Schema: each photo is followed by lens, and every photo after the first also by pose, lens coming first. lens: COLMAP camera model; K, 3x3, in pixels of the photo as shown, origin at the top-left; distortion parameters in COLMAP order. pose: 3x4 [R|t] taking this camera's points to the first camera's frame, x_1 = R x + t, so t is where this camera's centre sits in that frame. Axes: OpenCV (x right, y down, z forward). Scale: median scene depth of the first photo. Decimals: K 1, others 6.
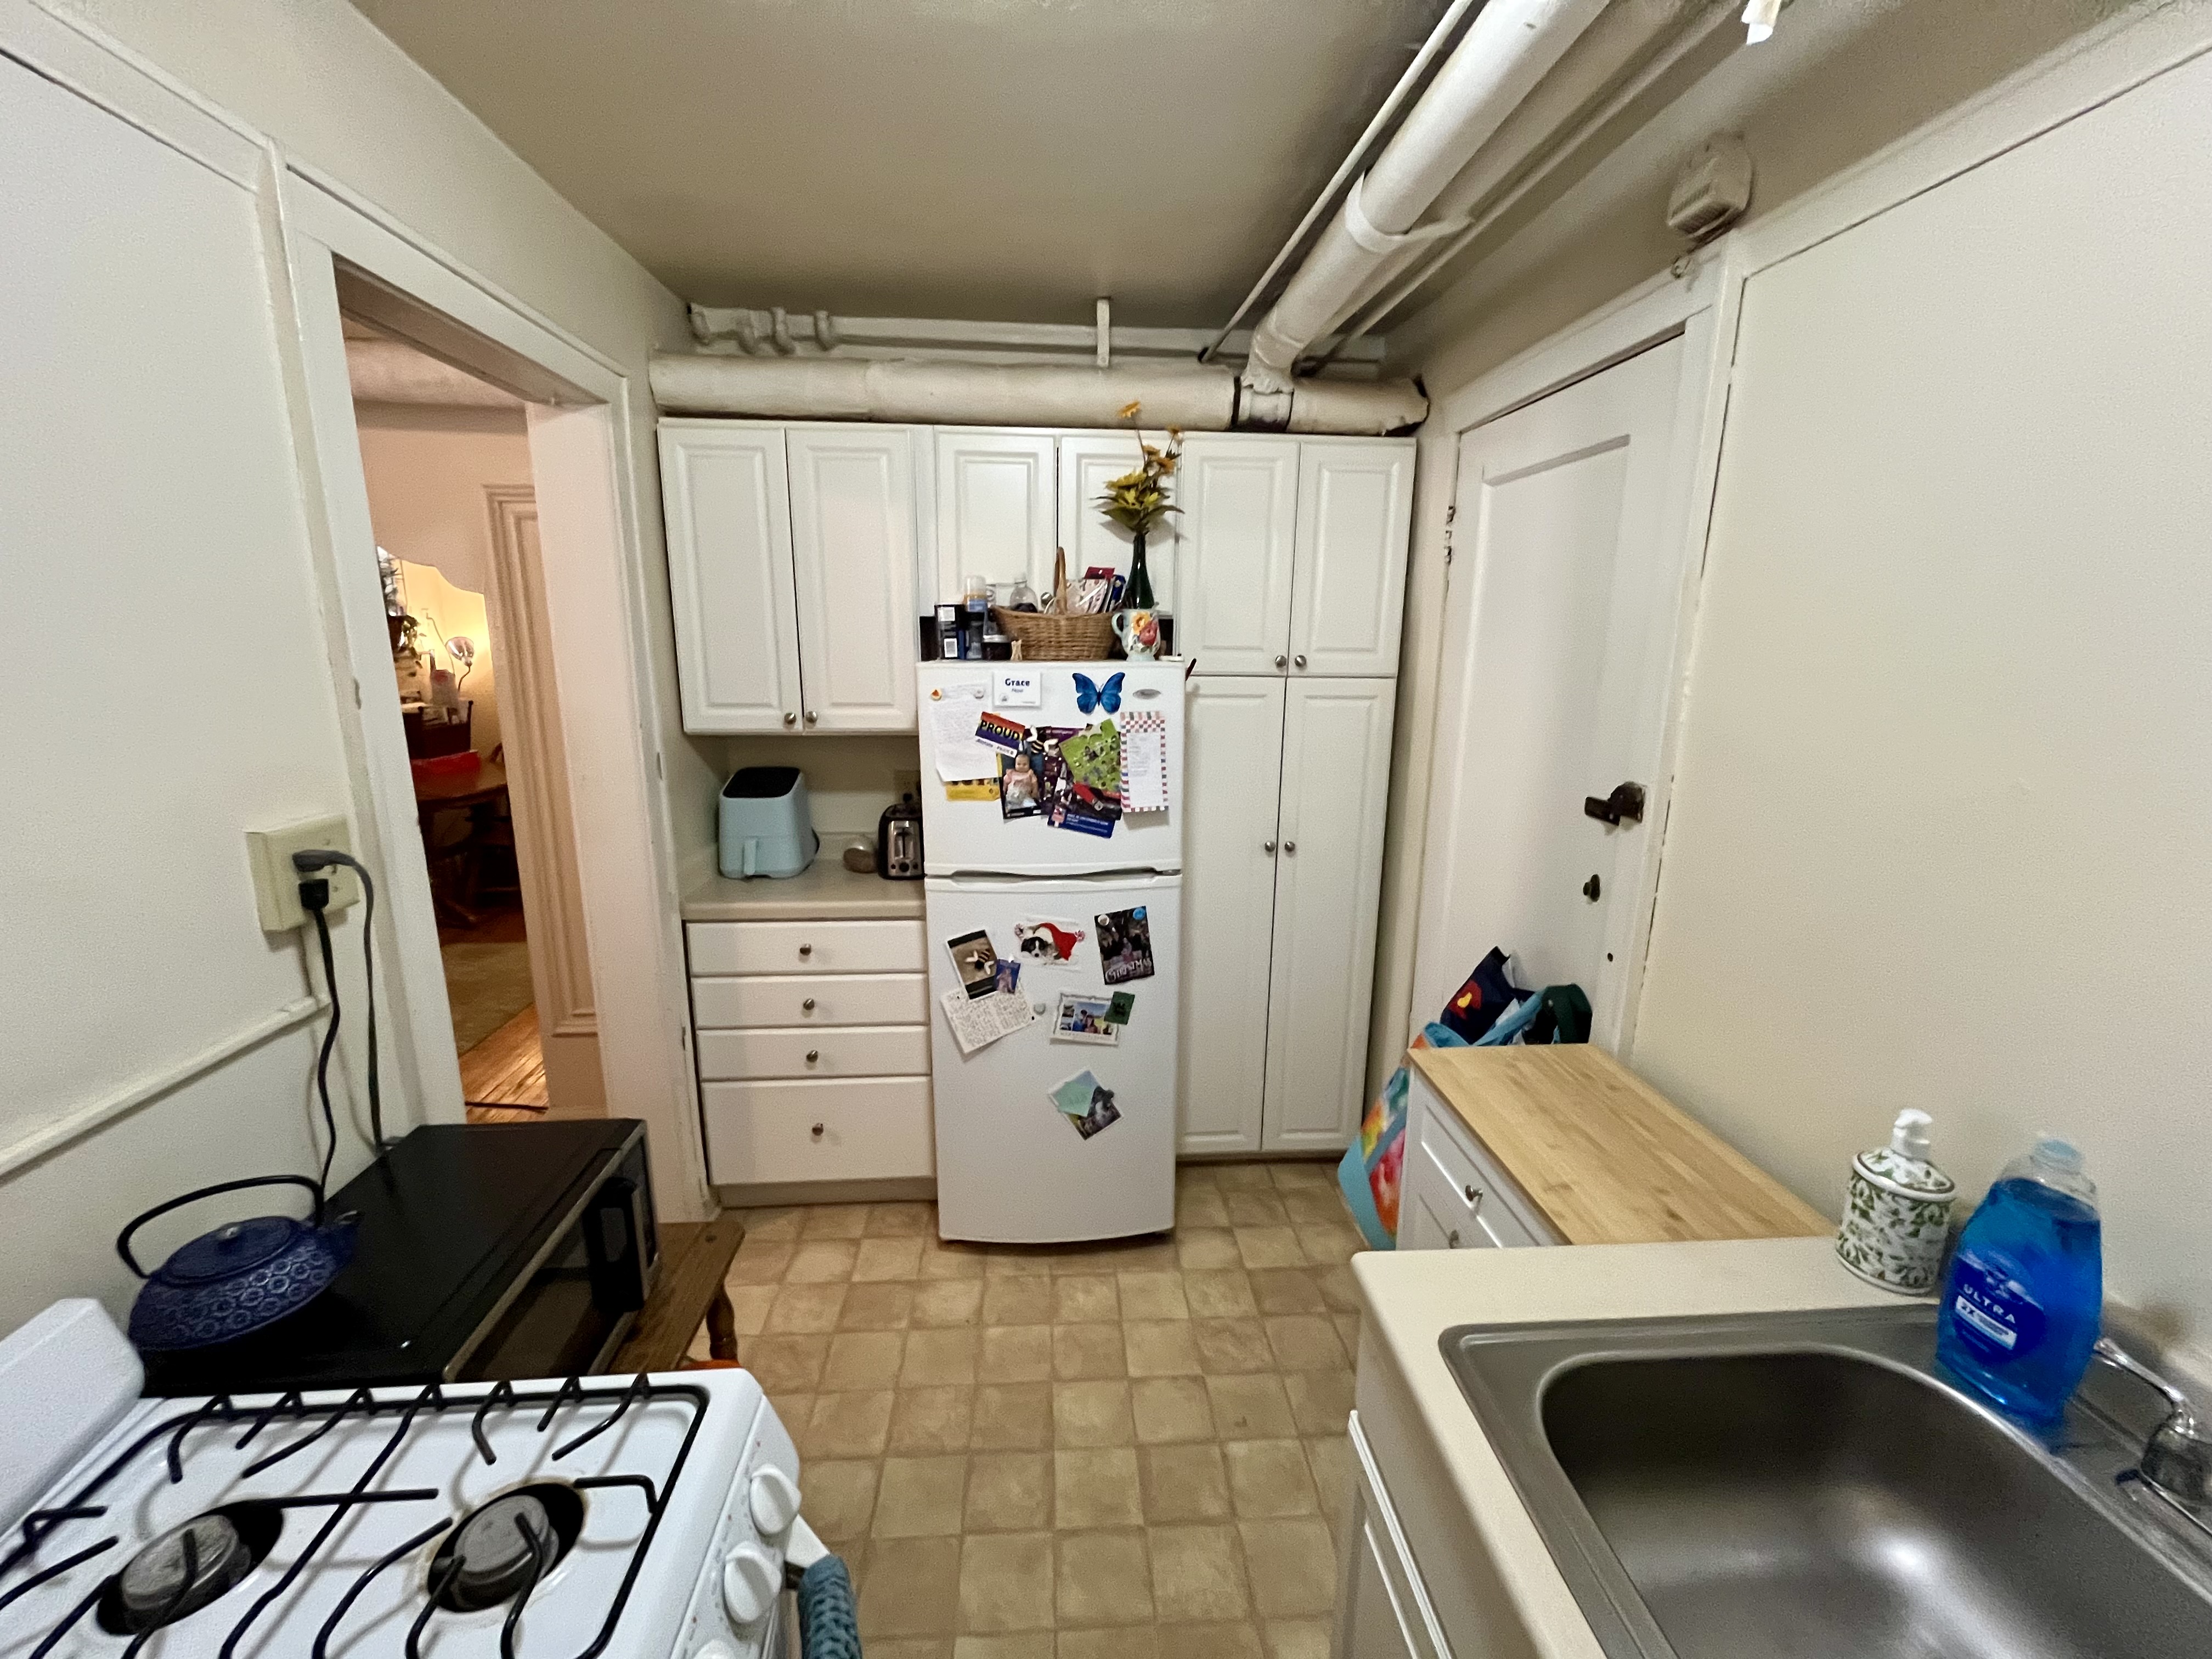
lens RADIAL K [[892.0, 0, 1099.6], [0, 892.0, 824.0], [0, 0, 1]] dist [-0.003605, 0.000455]
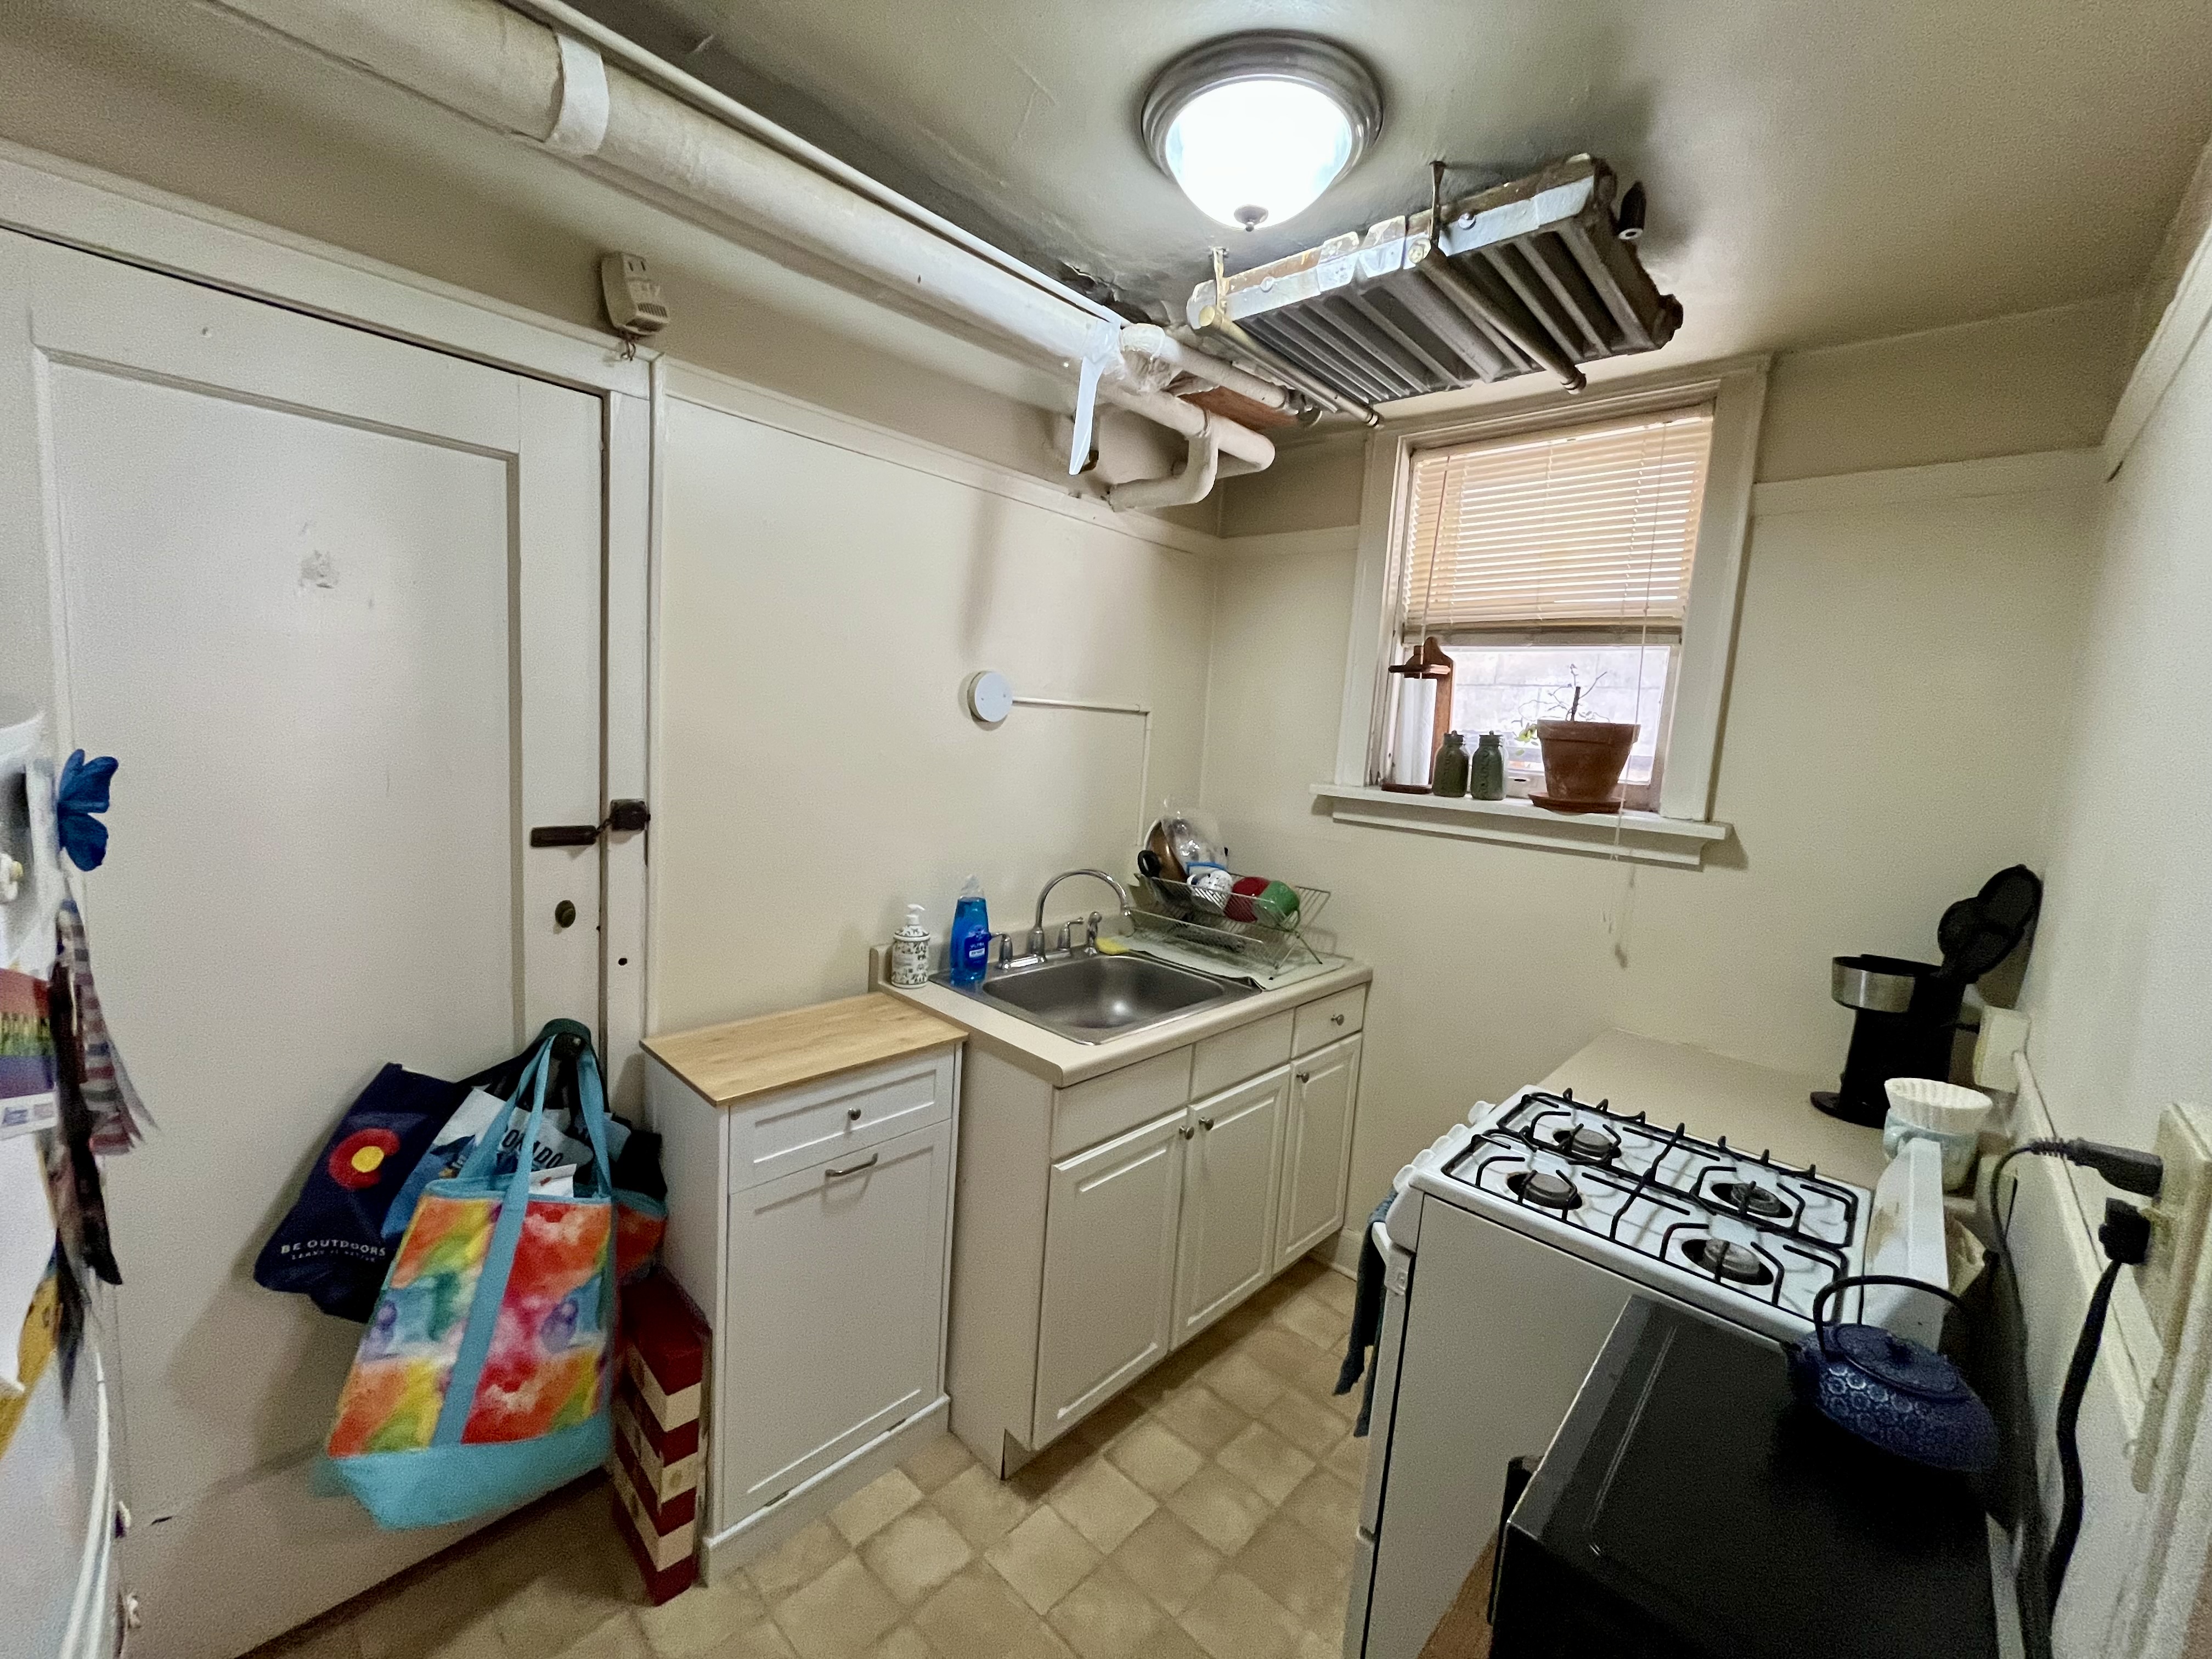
lens RADIAL K [[892.0, 0, 1099.6], [0, 892.0, 824.0], [0, 0, 1]] dist [-0.003605, 0.000455]
pose [[-0.676801, -0.140828, 0.722570, -0.669442], [0.081879, 0.961041, 0.263999, -0.288049], [-0.731598, 0.237838, -0.638903, 1.408003]]
